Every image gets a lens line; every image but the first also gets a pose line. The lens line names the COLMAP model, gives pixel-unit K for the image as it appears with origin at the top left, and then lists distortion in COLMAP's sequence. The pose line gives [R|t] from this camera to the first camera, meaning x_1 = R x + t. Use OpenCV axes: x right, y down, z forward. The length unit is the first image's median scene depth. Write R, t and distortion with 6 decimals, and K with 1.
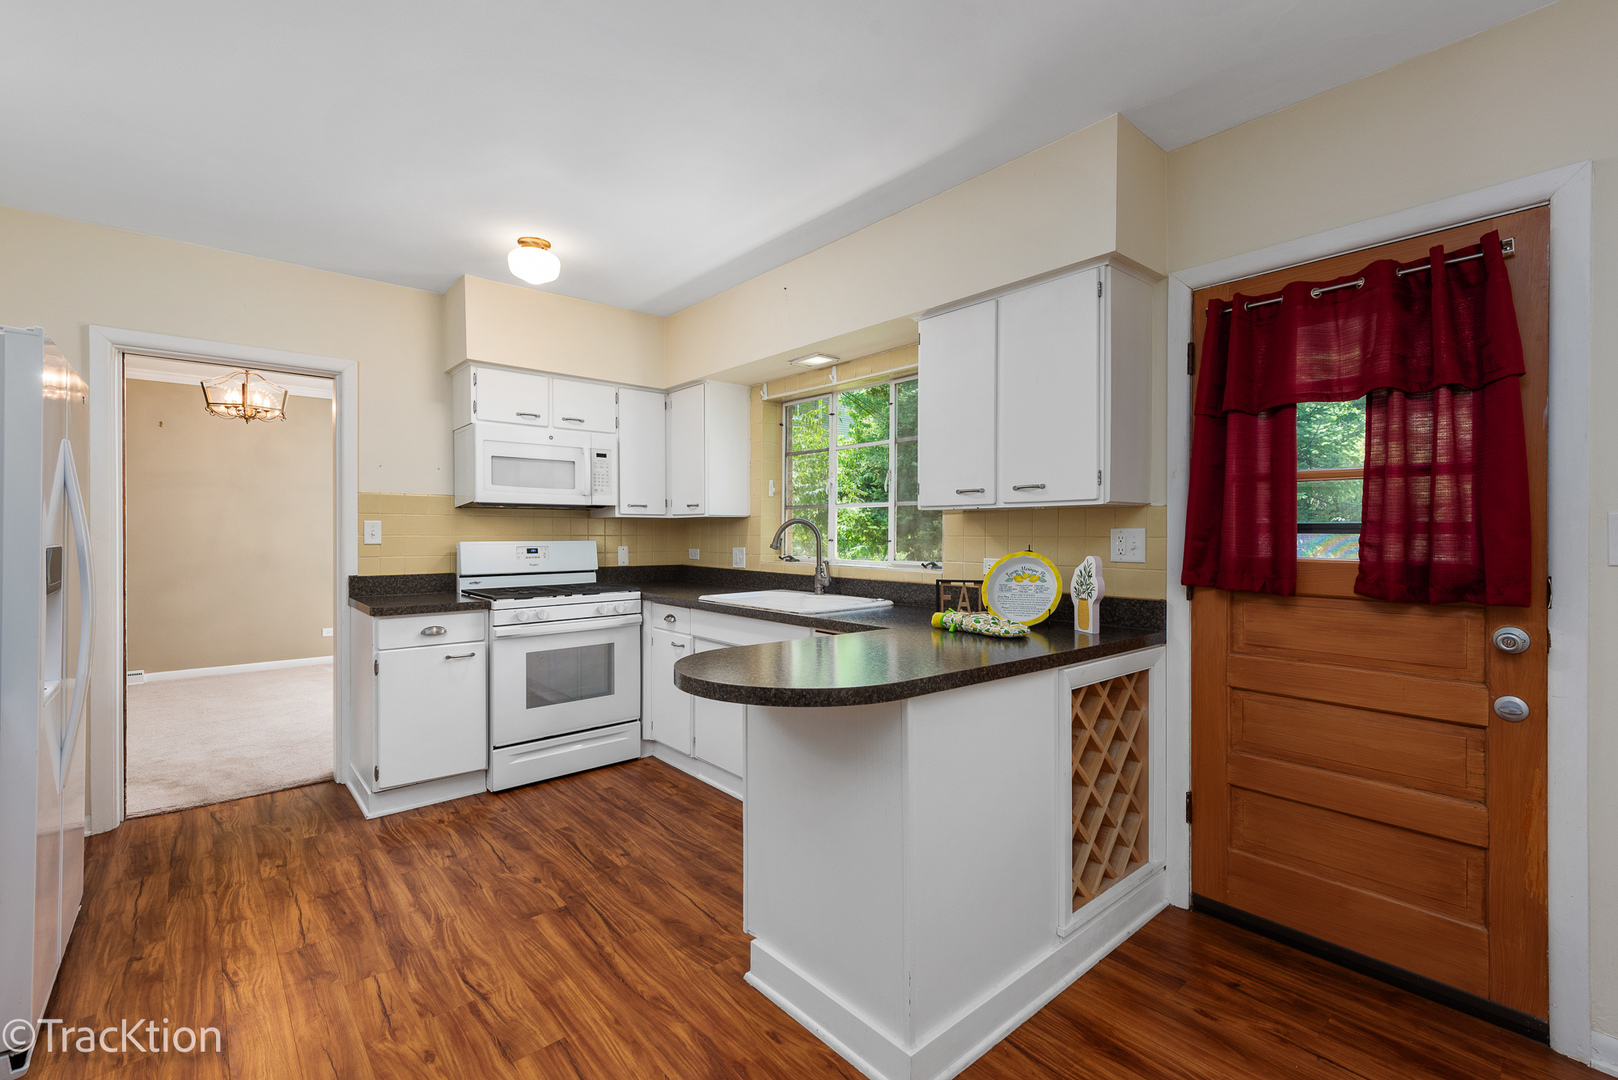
lens RADIAL K [[711.7, 0, 816.6], [0, 711.7, 535.5], [0, 0, 1]] dist [0.000309, -0.000202]
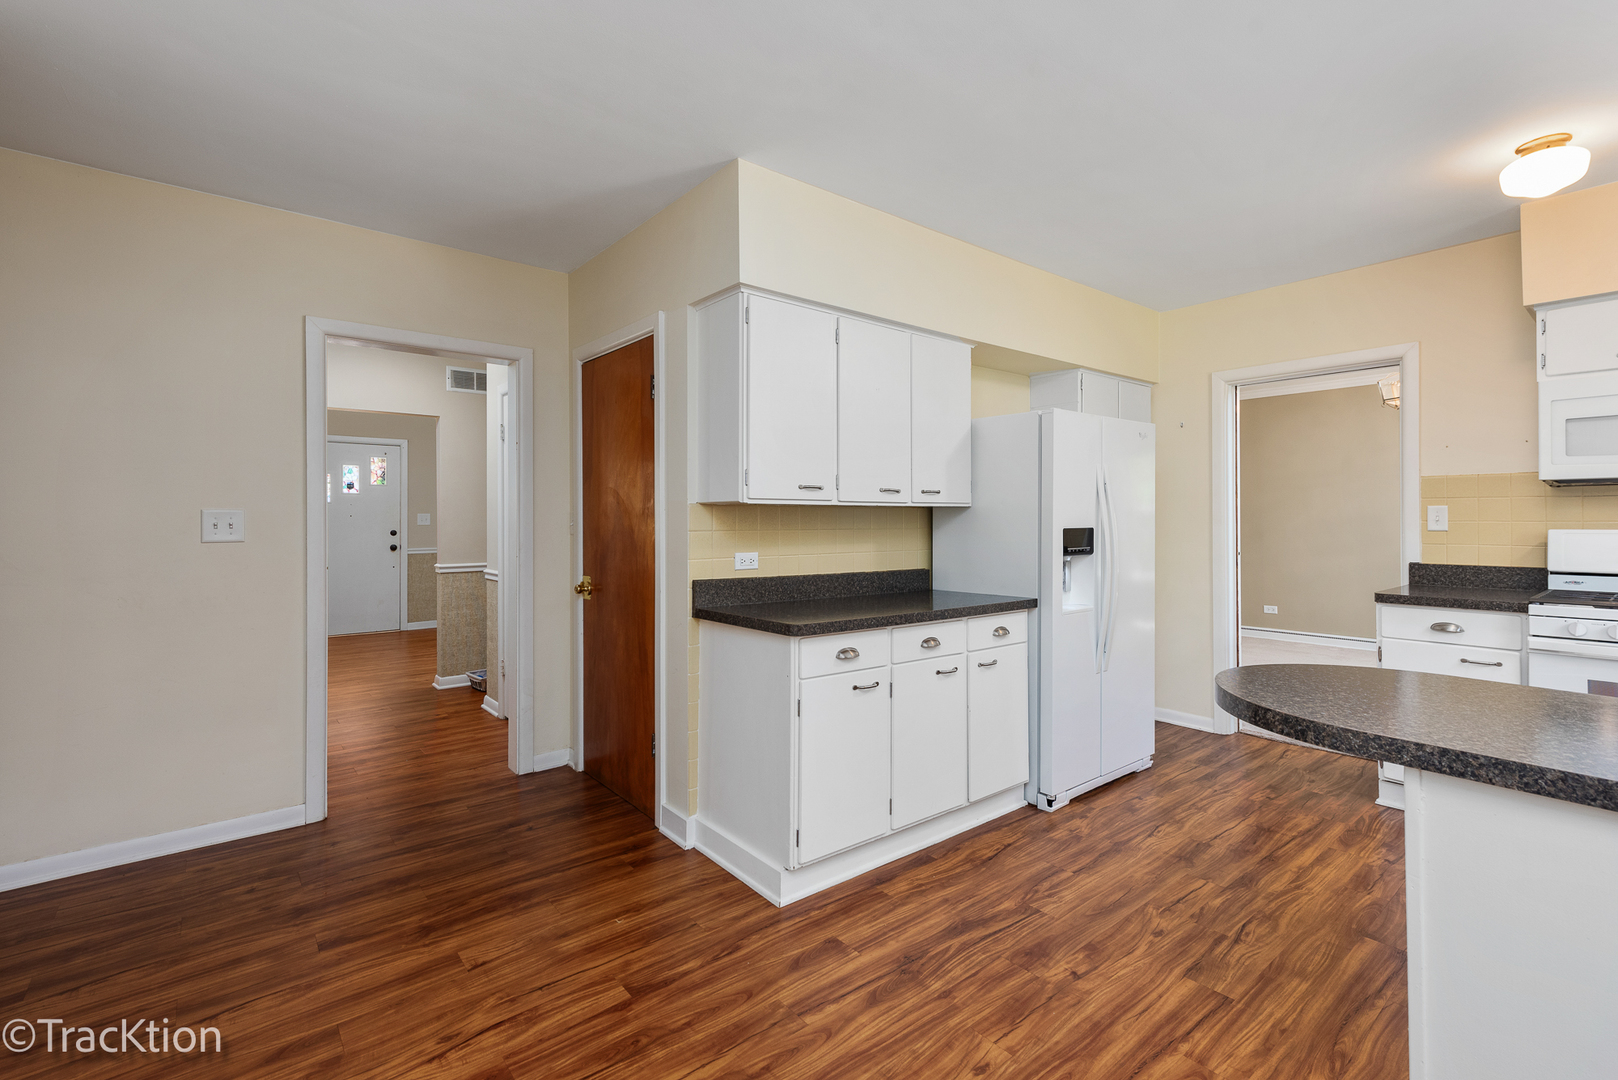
lens RADIAL K [[724.4, 0, 816.0], [0, 724.4, 523.1], [0, 0, 1]] dist [0.010701, -0.000569]
pose [[-0.022567, 0.006894, -0.999722, 0.383706], [-0.002682, 0.999972, 0.006956, -0.002586], [0.999742, 0.002839, -0.022548, 0.211420]]
